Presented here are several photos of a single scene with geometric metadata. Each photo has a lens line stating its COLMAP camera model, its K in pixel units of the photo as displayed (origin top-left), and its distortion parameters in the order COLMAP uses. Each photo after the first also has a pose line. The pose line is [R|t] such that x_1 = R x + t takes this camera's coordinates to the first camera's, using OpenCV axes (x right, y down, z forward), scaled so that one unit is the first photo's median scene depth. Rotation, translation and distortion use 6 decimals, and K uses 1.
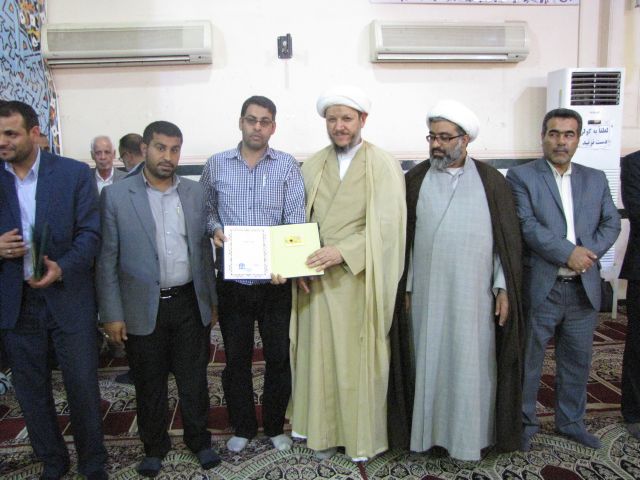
lens RADIAL K [[677.9, 0, 320.0], [0, 677.9, 240.0], [0, 0, 1]] dist [-0.056840, 0.032047]
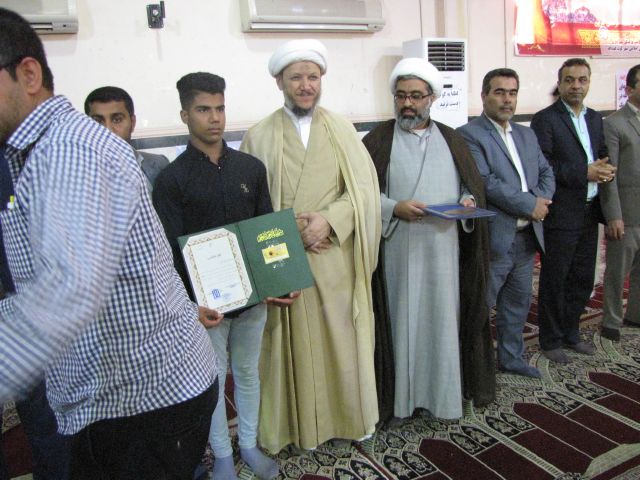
lens RADIAL K [[578.8, 0, 320.0], [0, 578.8, 240.0], [0, 0, 1]] dist [-0.217156, 0.253717]
pose [[0.935796, -0.109031, 0.335258, -0.214016], [0.085164, 0.992723, 0.085133, -0.027238], [-0.342101, -0.051115, 0.938272, 0.257644]]
